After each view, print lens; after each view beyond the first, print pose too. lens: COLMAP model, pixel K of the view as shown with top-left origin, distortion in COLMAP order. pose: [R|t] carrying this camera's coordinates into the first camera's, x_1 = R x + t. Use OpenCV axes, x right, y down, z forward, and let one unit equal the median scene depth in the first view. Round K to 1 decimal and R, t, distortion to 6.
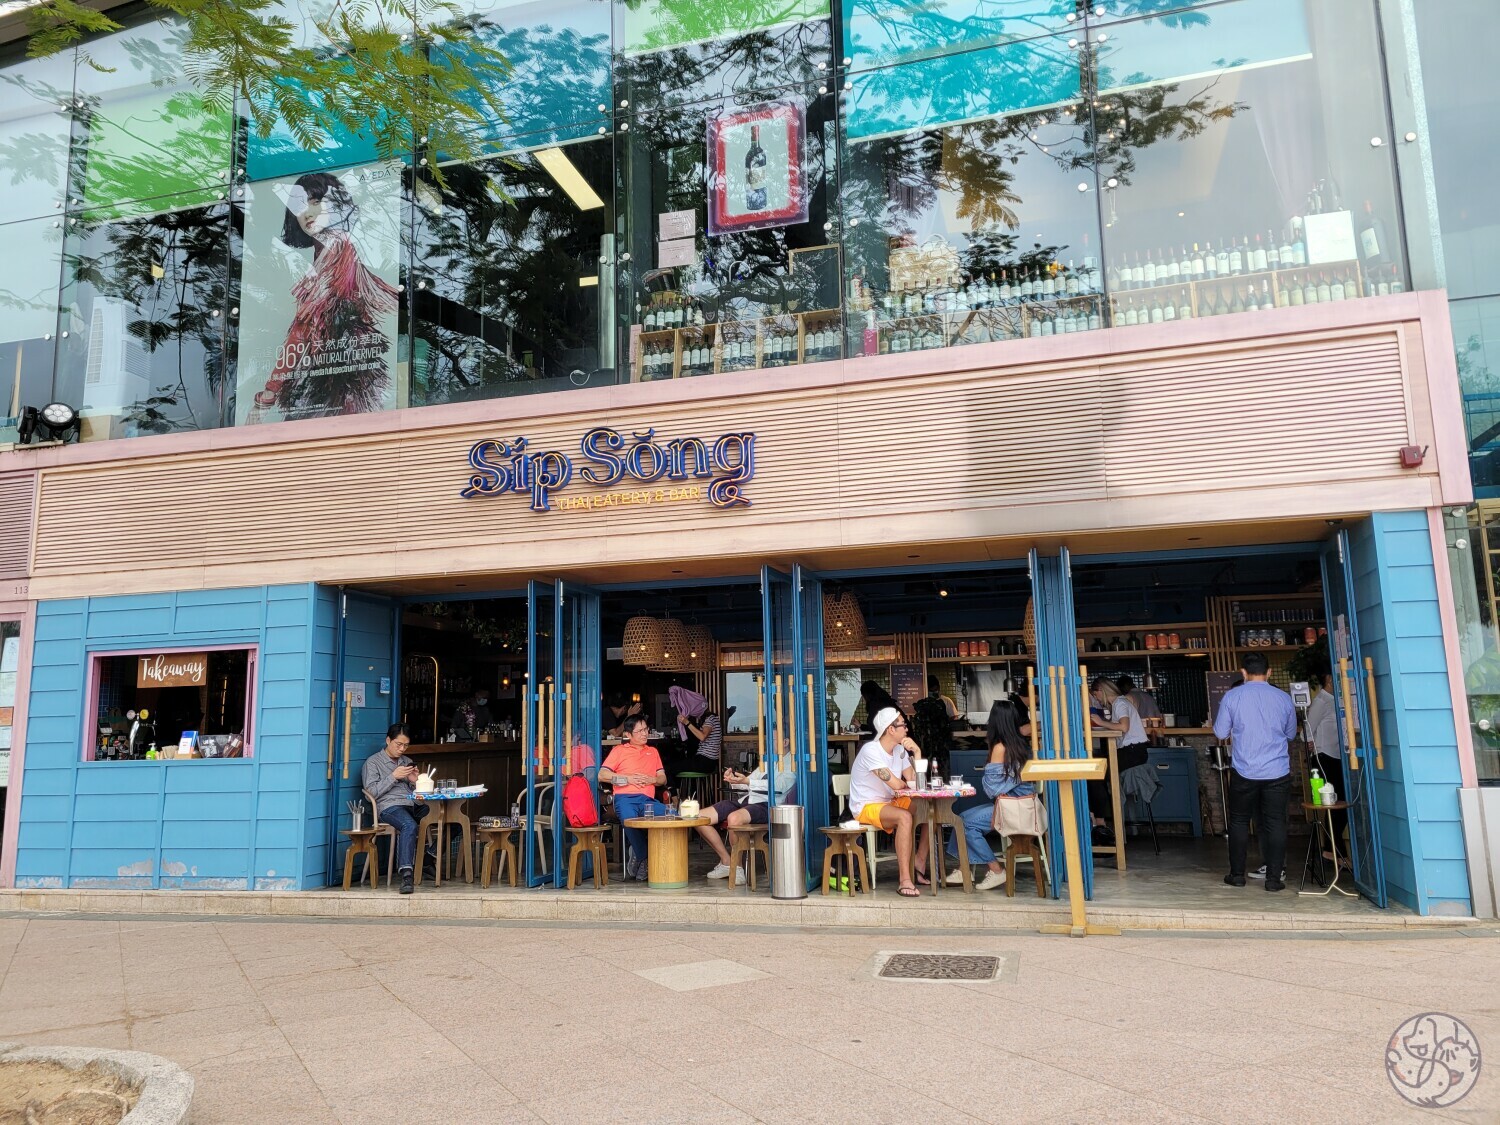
lens RADIAL K [[1133.1, 0, 750.0], [0, 1133.1, 562.5], [0, 0, 1]] dist [0.043873, -0.006605]
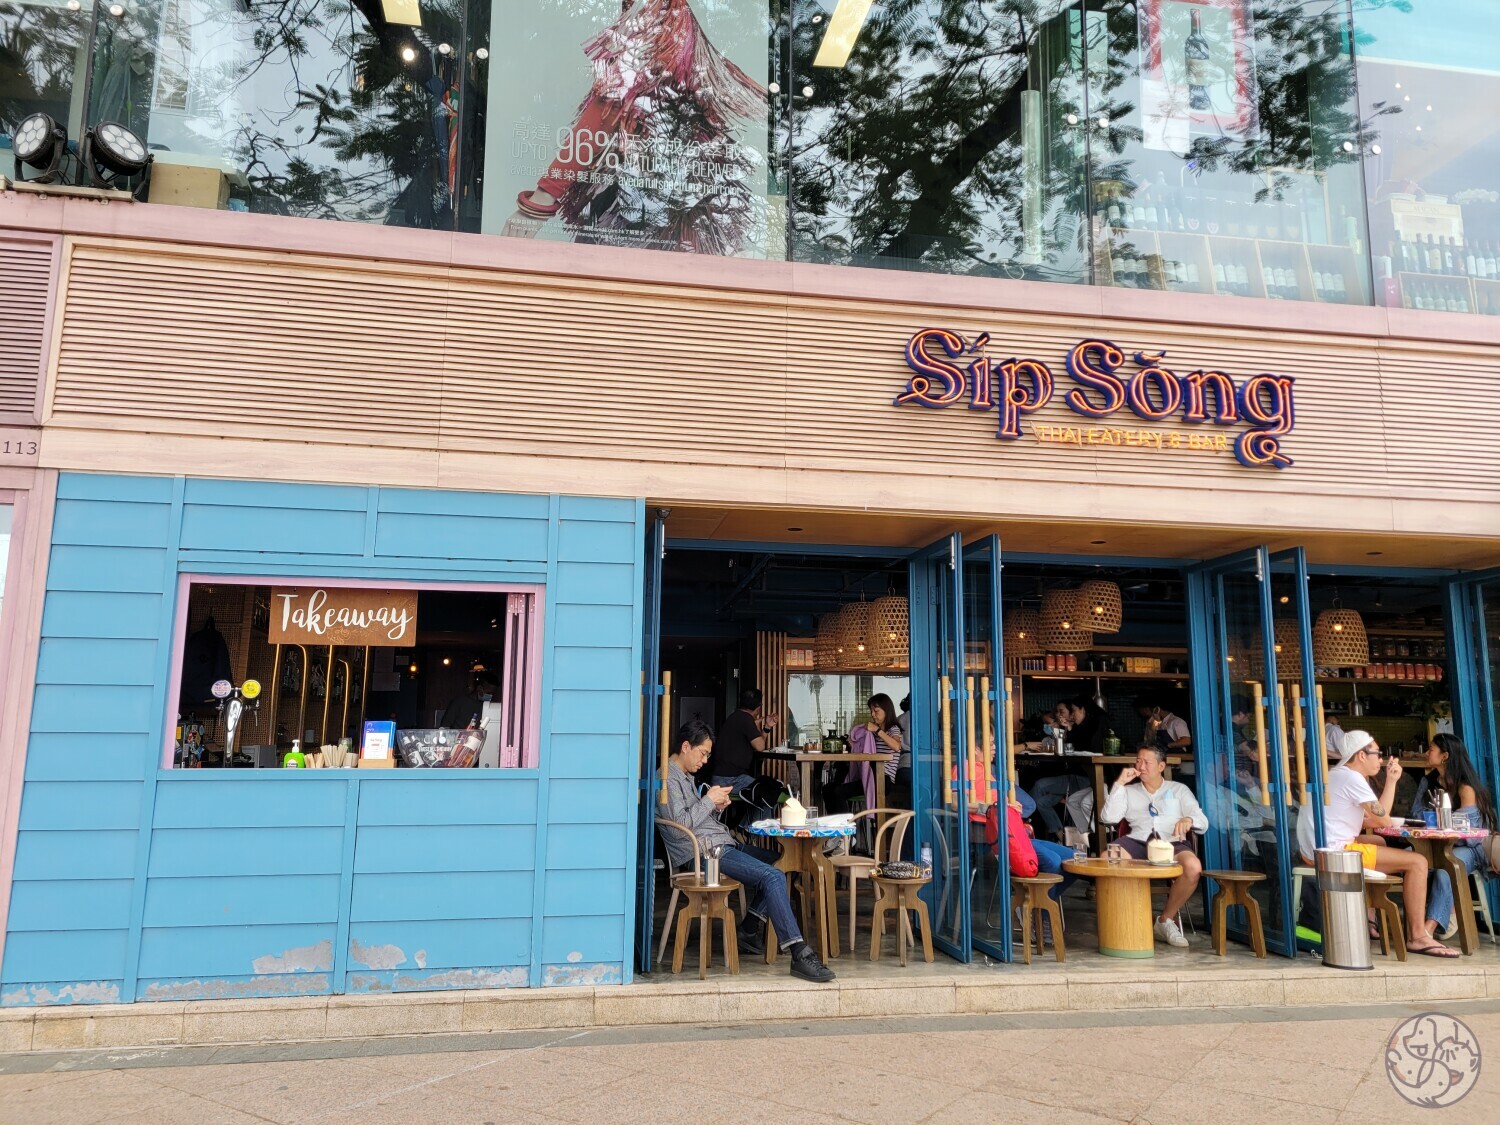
lens RADIAL K [[1133.1, 0, 750.0], [0, 1133.1, 562.5], [0, 0, 1]] dist [0.043873, -0.006605]
pose [[0.893665, 0.098638, 0.437759, -0.597615], [-0.093236, 0.995068, -0.033876, 0.068408], [-0.438941, -0.010541, 0.898454, 0.390626]]
